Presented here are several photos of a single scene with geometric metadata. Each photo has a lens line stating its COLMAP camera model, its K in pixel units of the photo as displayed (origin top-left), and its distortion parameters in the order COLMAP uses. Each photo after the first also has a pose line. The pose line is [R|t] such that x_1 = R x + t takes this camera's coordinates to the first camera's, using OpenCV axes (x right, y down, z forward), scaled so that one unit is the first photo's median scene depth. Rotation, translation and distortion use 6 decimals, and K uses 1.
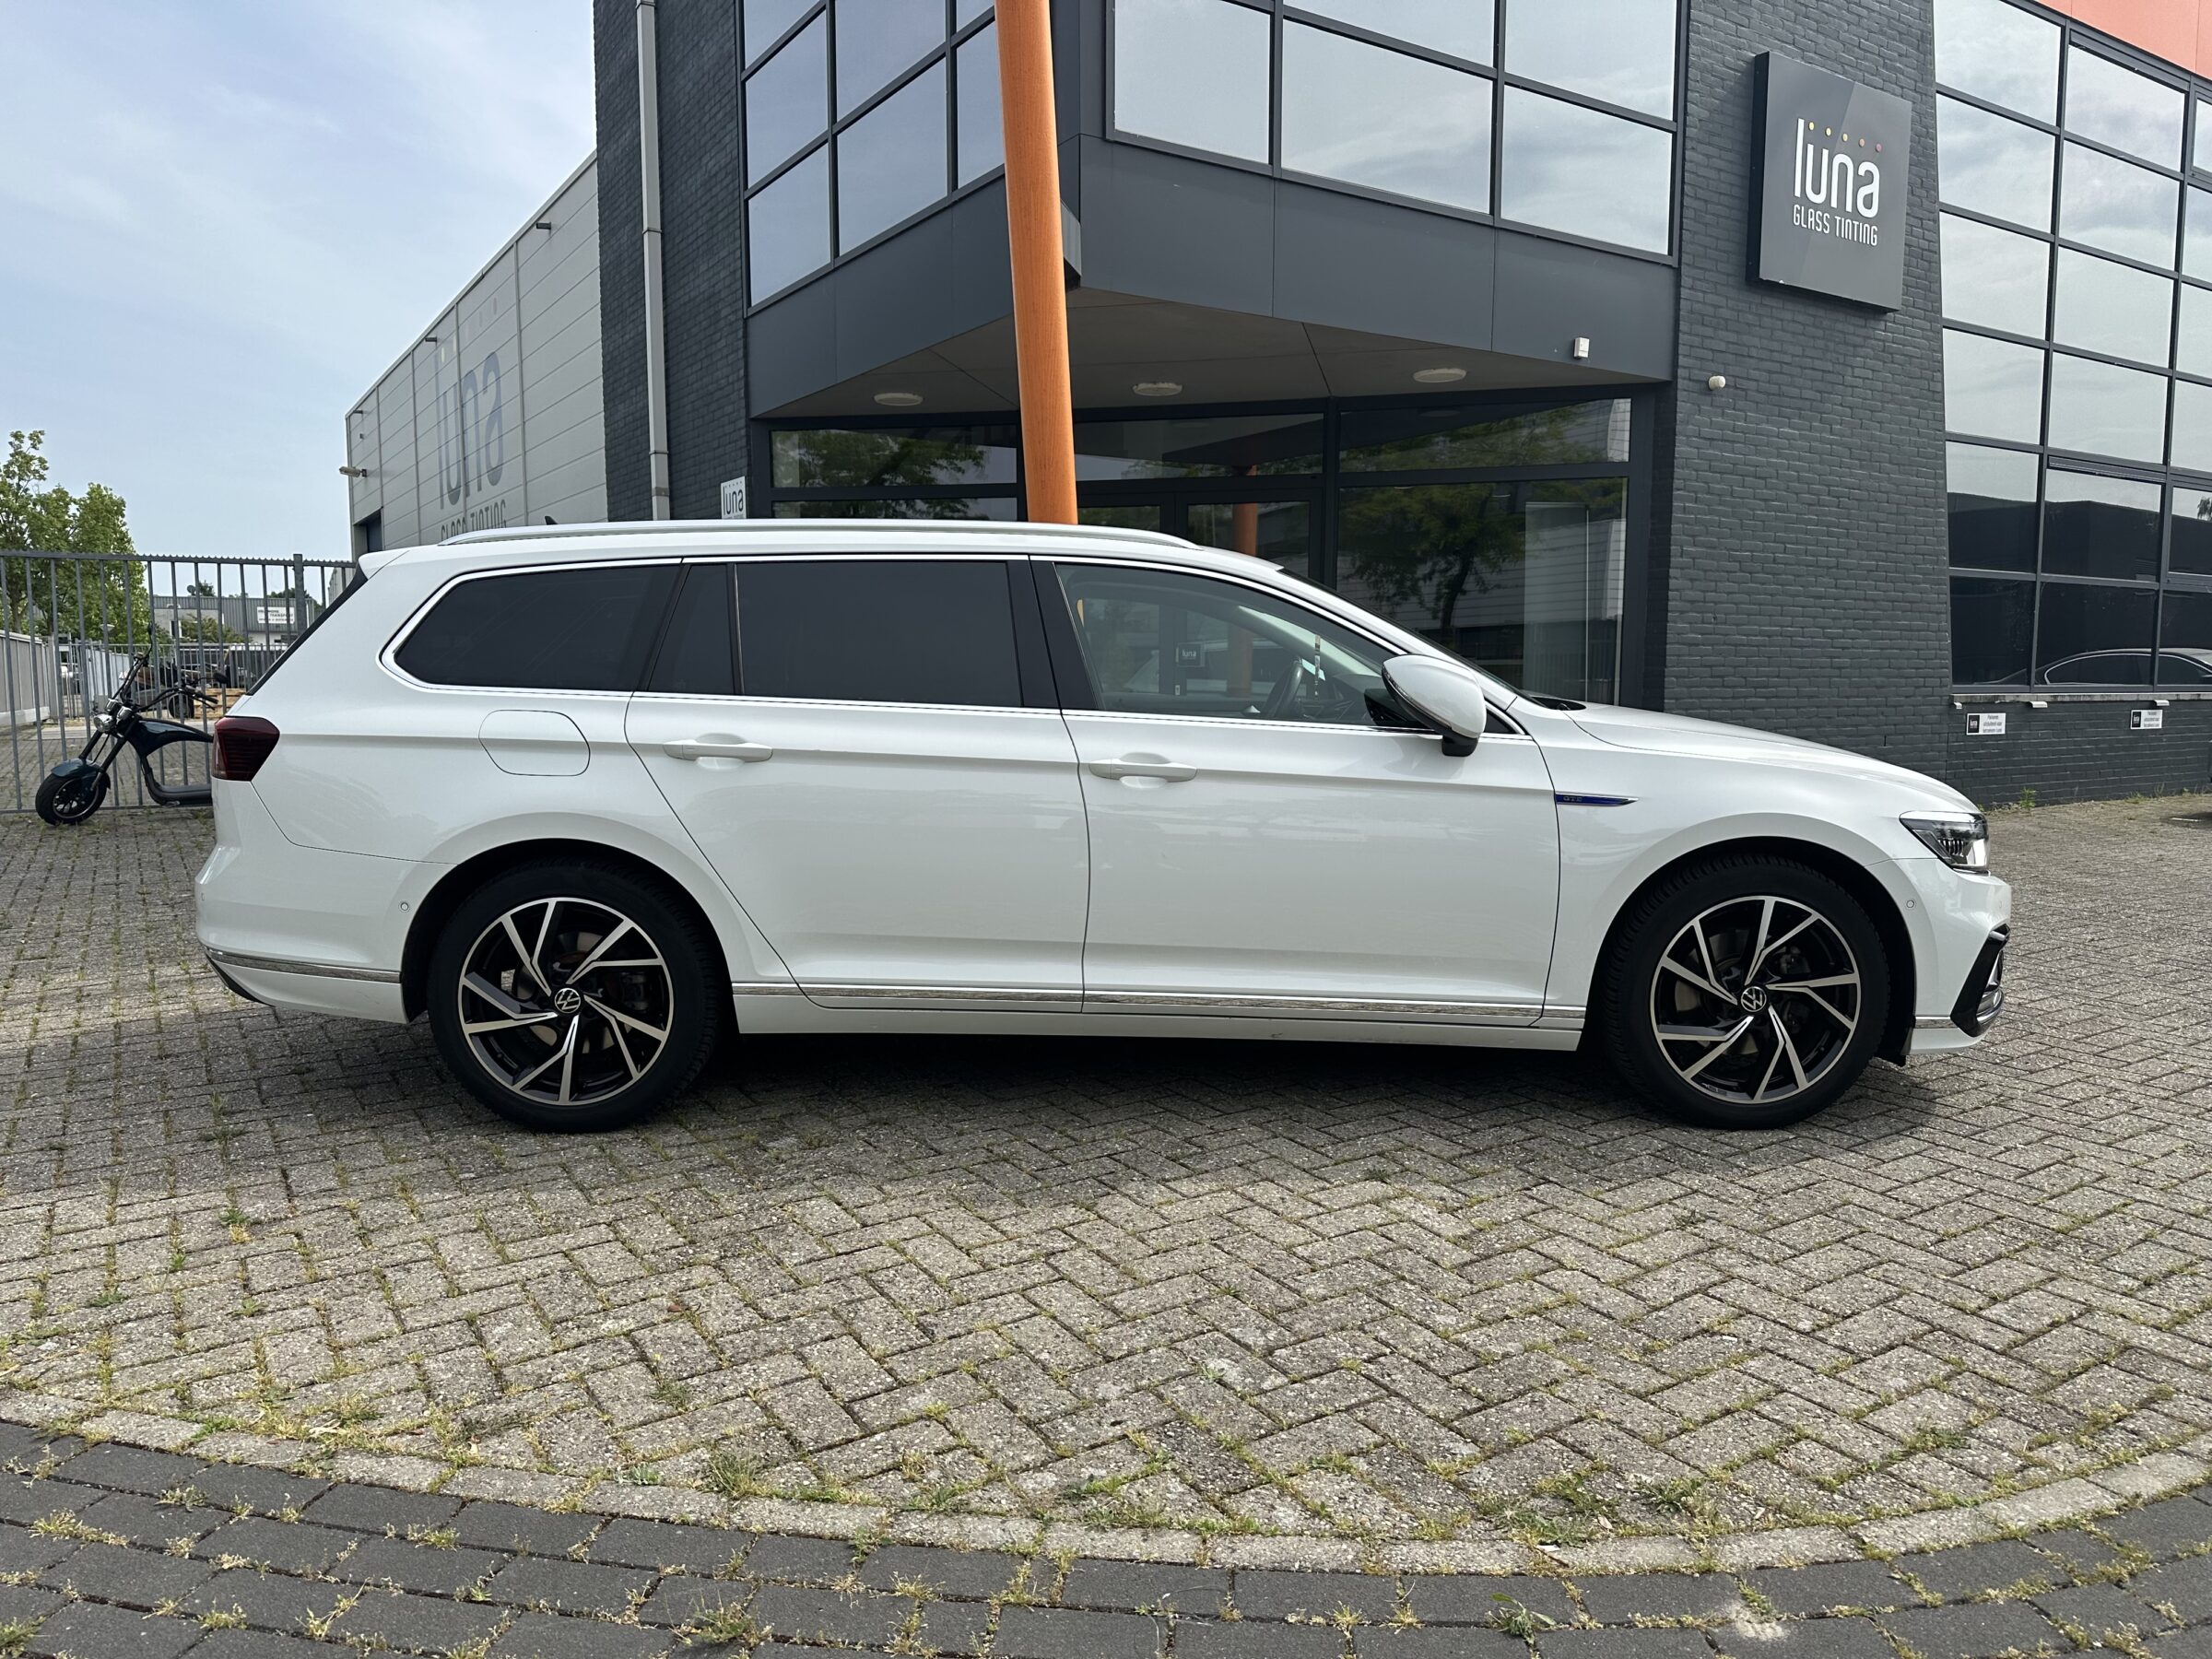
lens RADIAL K [[1554.0, 0, 1104.2], [0, 1554.0, 838.1], [0, 0, 1]] dist [0.025958, -0.033386]
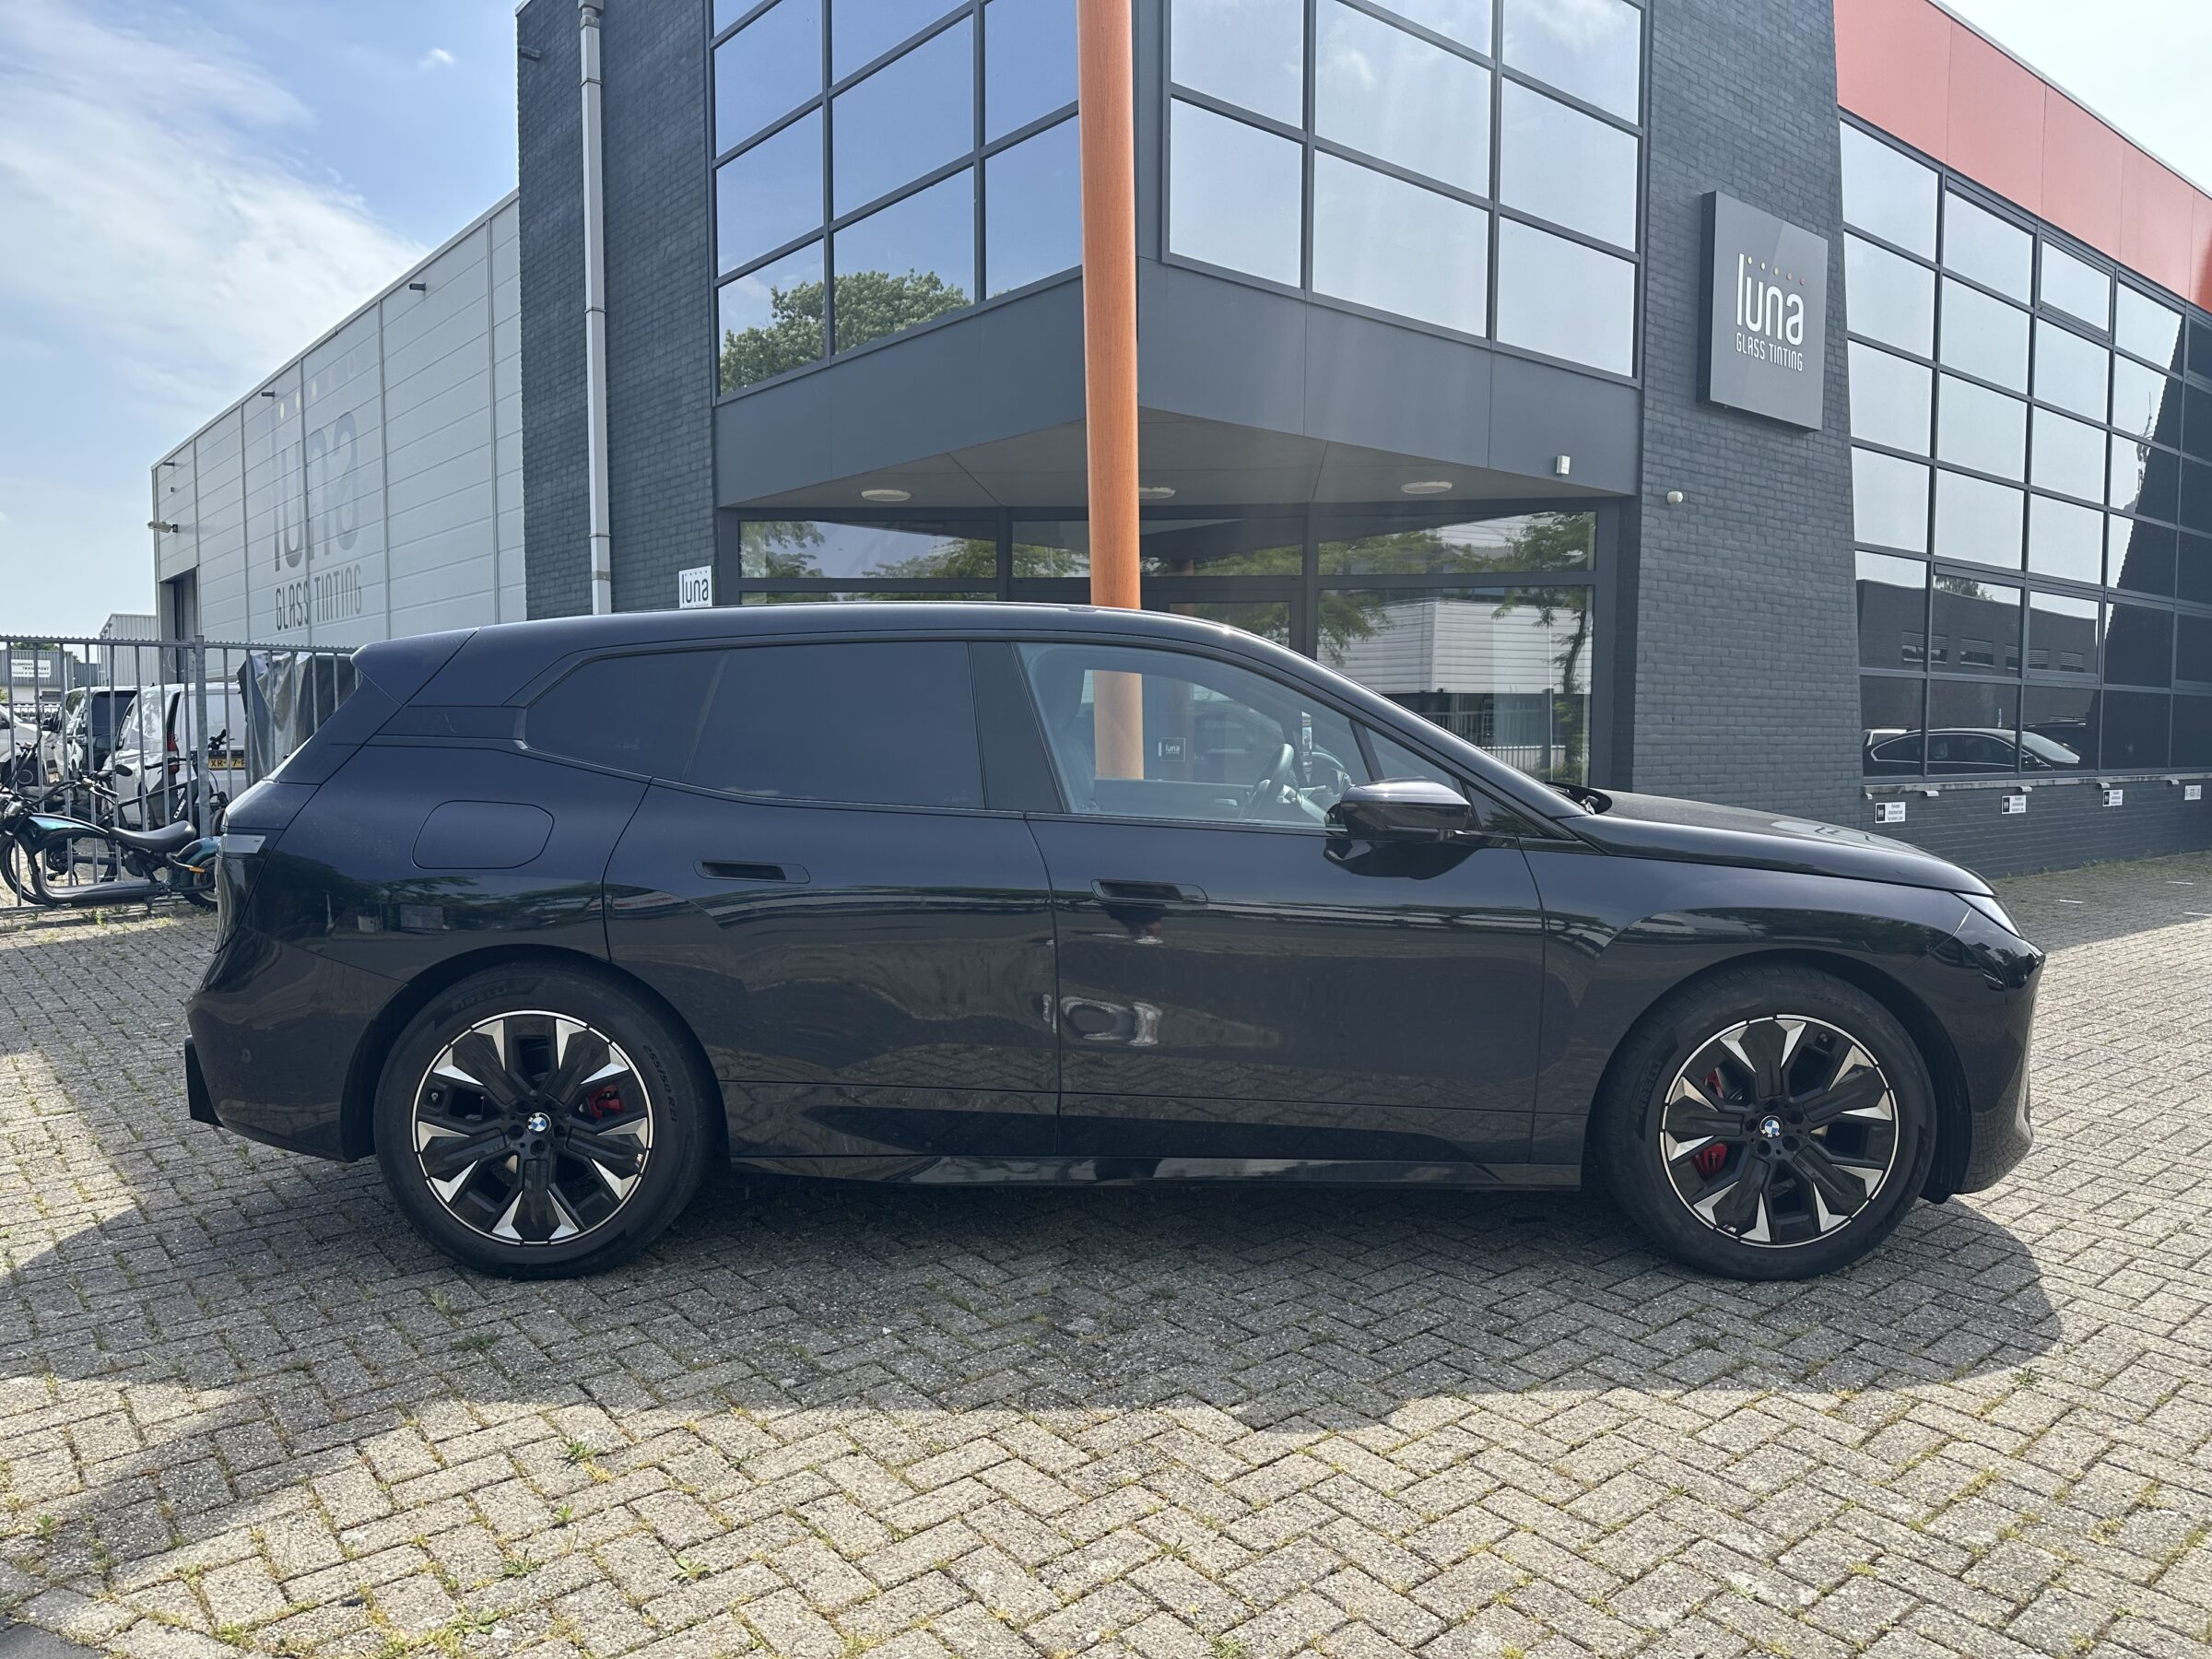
lens RADIAL K [[1554.0, 0, 1103.2], [0, 1554.0, 834.7], [0, 0, 1]] dist [0.025958, -0.033386]
pose [[0.992365, -0.005307, 0.123218, -0.126654], [0.009986, 0.999251, -0.037384, -0.029487], [-0.122927, 0.038329, 0.991675, 0.010757]]
